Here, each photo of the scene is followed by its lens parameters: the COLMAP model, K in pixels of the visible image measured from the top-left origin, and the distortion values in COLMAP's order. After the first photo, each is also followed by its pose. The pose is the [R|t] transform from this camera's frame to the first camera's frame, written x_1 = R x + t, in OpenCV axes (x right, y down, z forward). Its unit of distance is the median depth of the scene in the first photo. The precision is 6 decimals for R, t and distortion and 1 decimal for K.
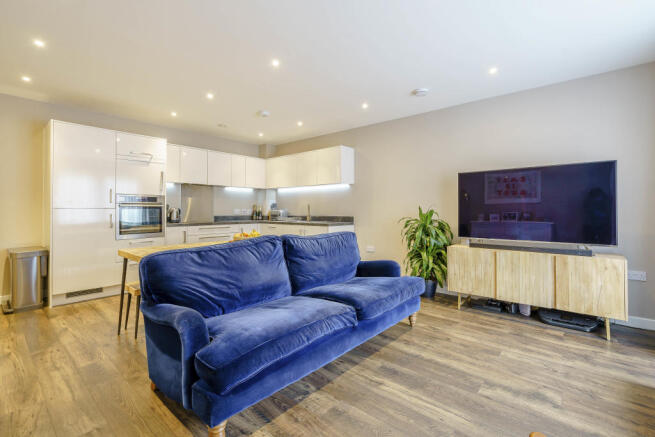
lens RADIAL K [[298.1, 0, 325.5], [0, 298.1, 208.9], [0, 0, 1]] dist [-0.000276, 0.000484]
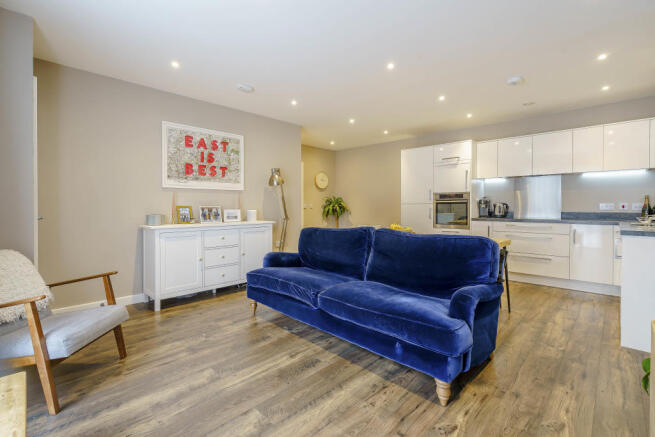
lens RADIAL K [[298.1, 0, 325.5], [0, 298.1, 208.9], [0, 0, 1]] dist [-0.000276, 0.000484]
pose [[-0.063787, 0.010992, -0.997903, 0.591330], [0.007219, 0.999918, 0.010553, 0.002946], [0.997937, -0.006531, -0.063861, 0.542363]]
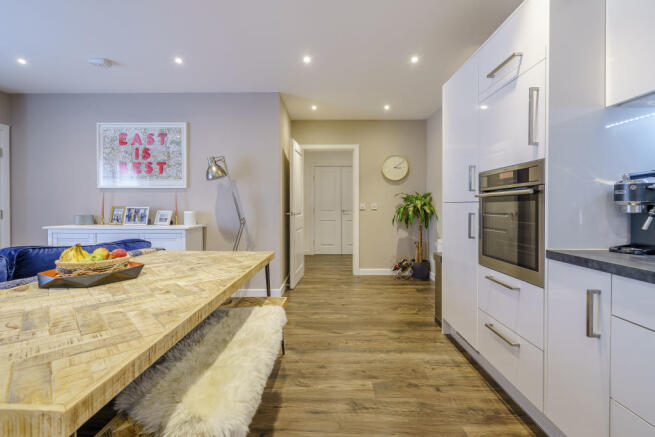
lens RADIAL K [[298.1, 0, 325.5], [0, 298.1, 208.9], [0, 0, 1]] dist [-0.000276, 0.000484]
pose [[-0.766570, 0.006105, -0.642132, -0.157836], [0.004771, 0.999981, 0.003813, 0.007298], [0.642143, -0.000141, -0.766585, 1.098880]]
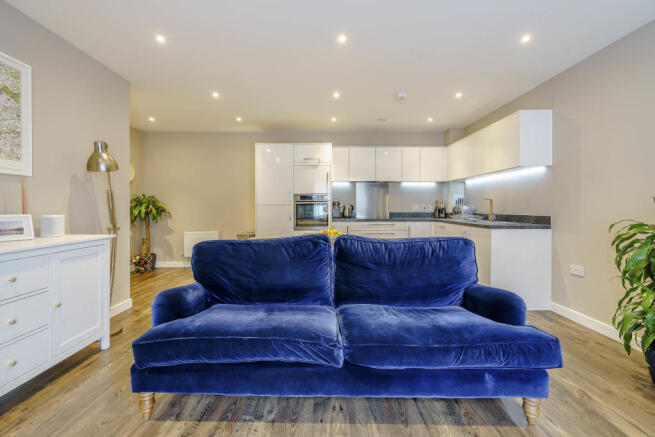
lens RADIAL K [[298.1, 0, 325.5], [0, 298.1, 208.9], [0, 0, 1]] dist [-0.000276, 0.000484]
pose [[0.653176, 0.005027, -0.757189, 0.304340], [0.004026, 0.999941, 0.010112, 0.001490], [0.757195, -0.009653, 0.653117, 0.249767]]
